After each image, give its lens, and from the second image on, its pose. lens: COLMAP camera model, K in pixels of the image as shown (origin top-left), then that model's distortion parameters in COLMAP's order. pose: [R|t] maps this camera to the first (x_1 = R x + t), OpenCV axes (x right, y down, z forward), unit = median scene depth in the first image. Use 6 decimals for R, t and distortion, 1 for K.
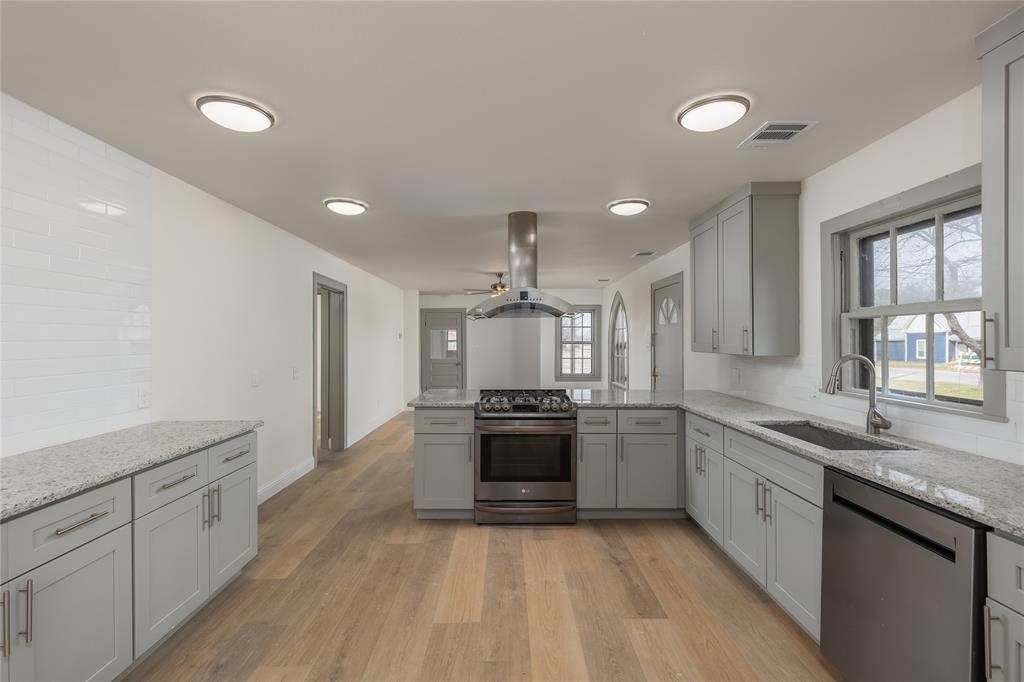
lens RADIAL K [[462.3, 0, 513.0], [0, 462.3, 340.8], [0, 0, 1]] dist [0.008151, -0.000406]
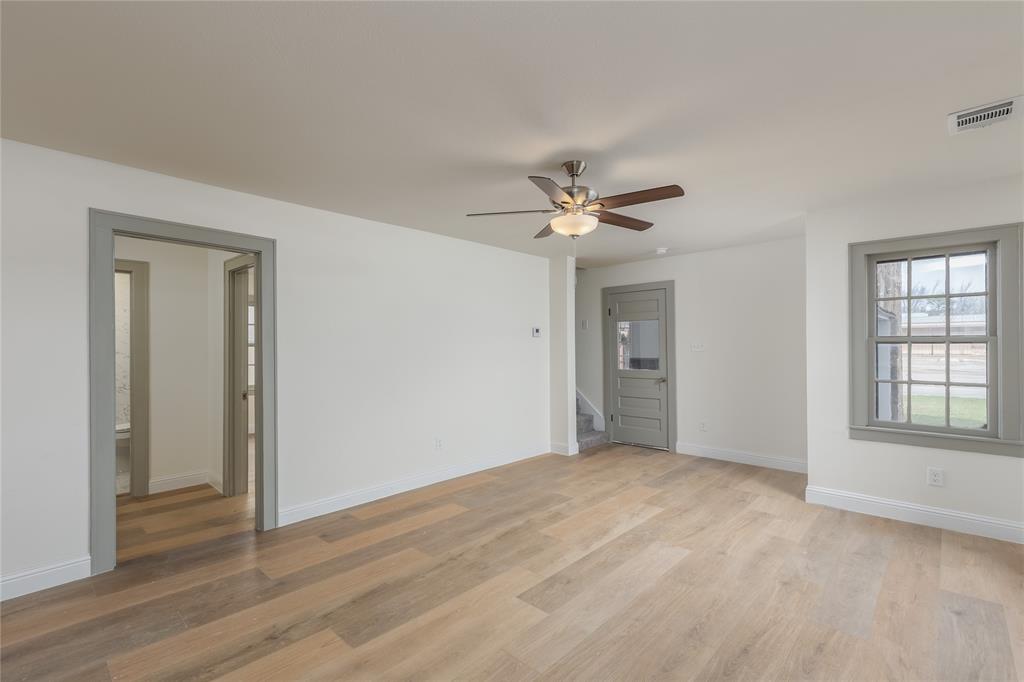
lens RADIAL K [[462.3, 0, 513.0], [0, 462.3, 340.8], [0, 0, 1]] dist [0.008151, -0.000406]
pose [[0.722282, -0.009066, -0.691540, 0.476410], [0.005218, 0.999957, -0.007659, 0.017914], [0.691579, 0.001923, 0.722298, 1.544520]]
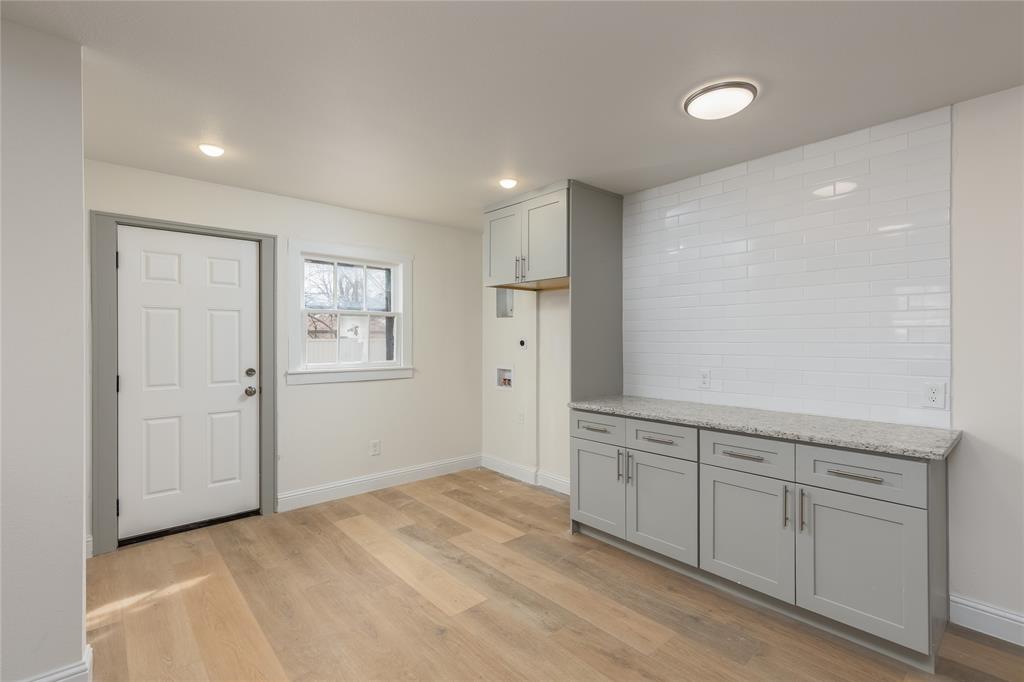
lens RADIAL K [[462.3, 0, 513.0], [0, 462.3, 340.8], [0, 0, 1]] dist [0.008151, -0.000406]
pose [[-0.753808, 0.005011, -0.657076, 0.272963], [0.000554, 0.999975, 0.006990, 0.016269], [0.657095, 0.004906, -0.753792, 0.985309]]
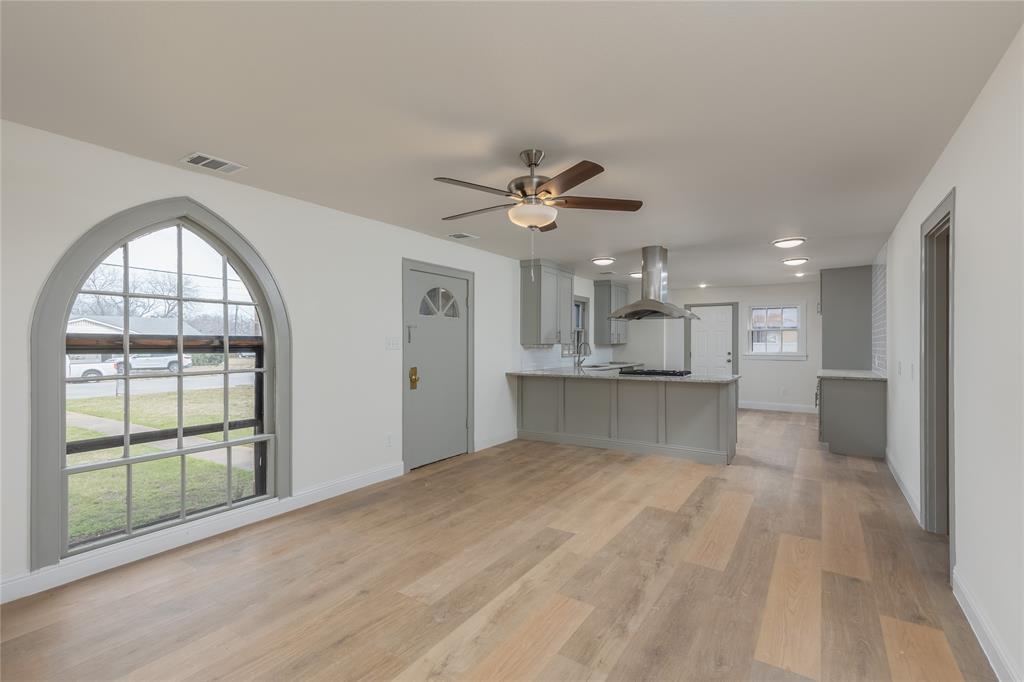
lens RADIAL K [[464.9, 0, 514.5], [0, 464.9, 347.3], [0, 0, 1]] dist [0.005587, -0.000594]
pose [[-0.827025, -0.002166, 0.562161, -0.530882], [0.003249, 0.999957, 0.008632, 0.027001], [-0.562155, 0.008965, -0.826983, 3.034724]]
